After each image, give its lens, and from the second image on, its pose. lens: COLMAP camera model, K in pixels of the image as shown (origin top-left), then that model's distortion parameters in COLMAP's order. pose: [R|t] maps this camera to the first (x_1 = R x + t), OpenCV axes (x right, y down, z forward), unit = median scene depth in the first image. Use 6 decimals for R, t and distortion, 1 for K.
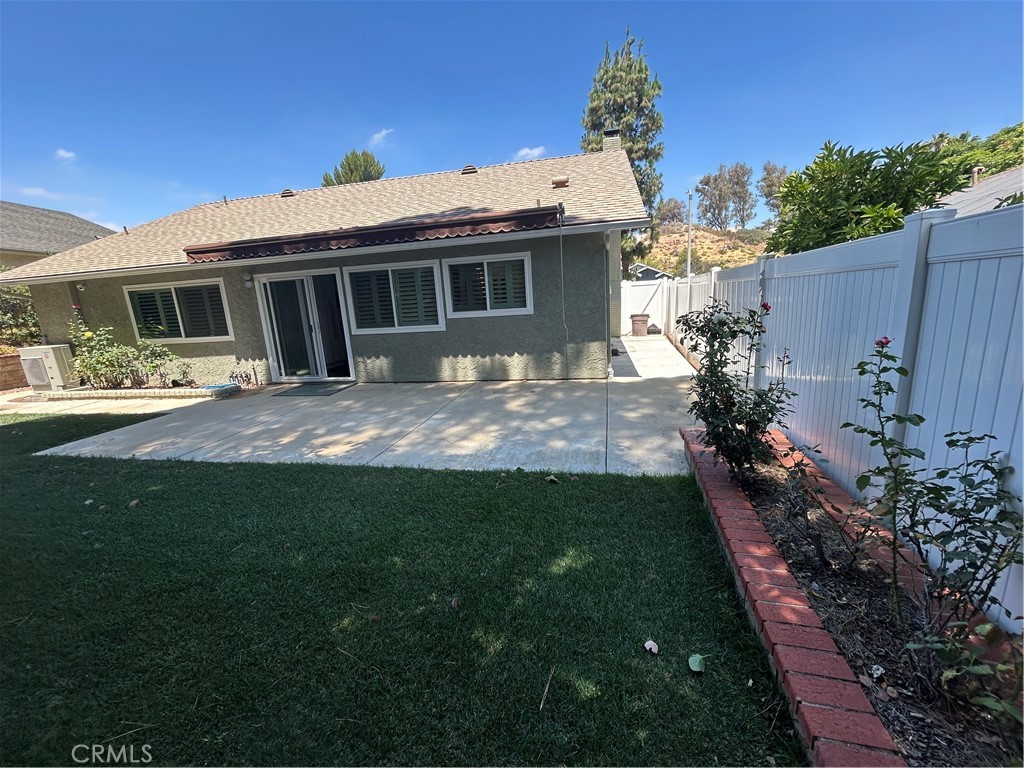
lens RADIAL K [[411.3, 0, 513.7], [0, 411.3, 384.5], [0, 0, 1]] dist [0.001869, 0.000488]
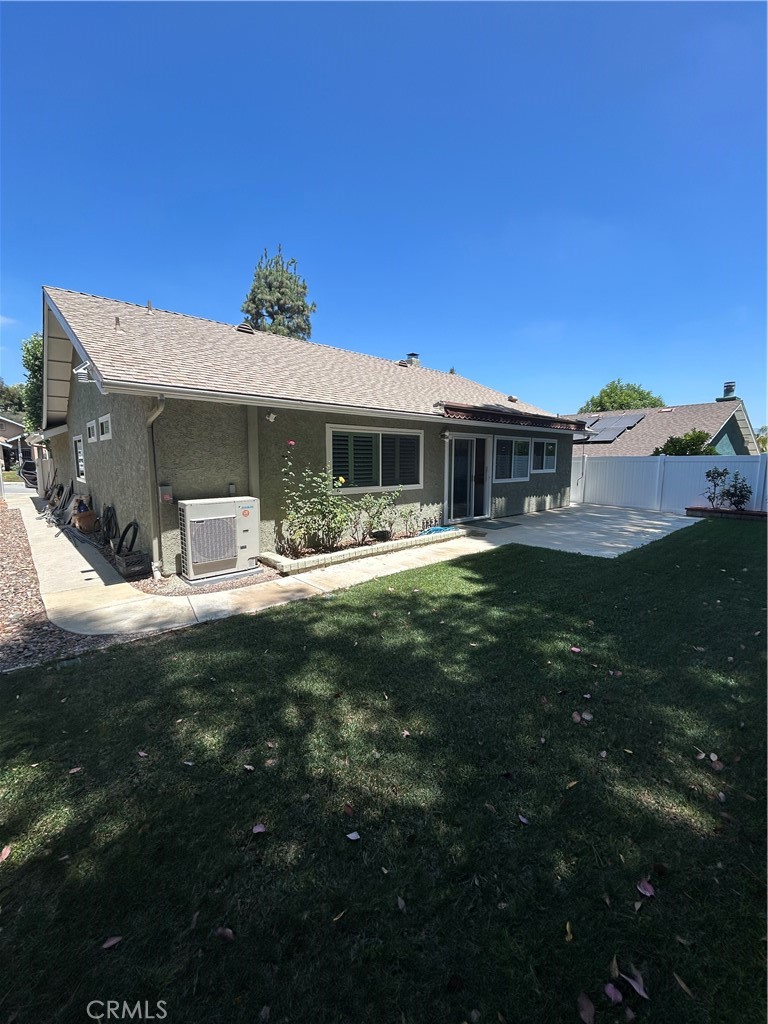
lens RADIAL K [[411.3, 0, 386.0], [0, 411.3, 511.5], [0, 0, 1]] dist [0.001869, 0.000488]
pose [[0.589840, -0.044528, 0.806291, -2.103396], [0.127110, 0.991151, -0.038250, -0.024587], [-0.797453, 0.125049, 0.590281, 0.594902]]
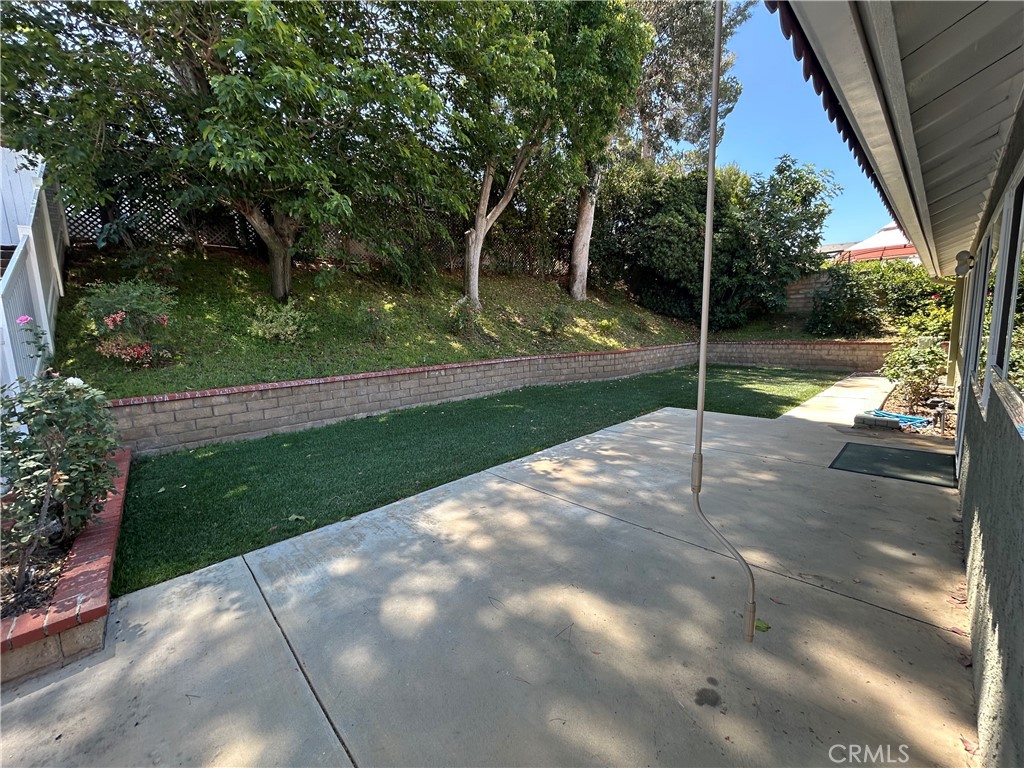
lens RADIAL K [[411.3, 0, 511.5], [0, 411.3, 381.6], [0, 0, 1]] dist [0.001869, 0.000488]
pose [[-0.570802, 0.188877, -0.799069, 0.367474], [-0.101892, 0.949367, 0.297189, -0.309946], [0.814741, 0.251055, -0.522655, 1.277127]]
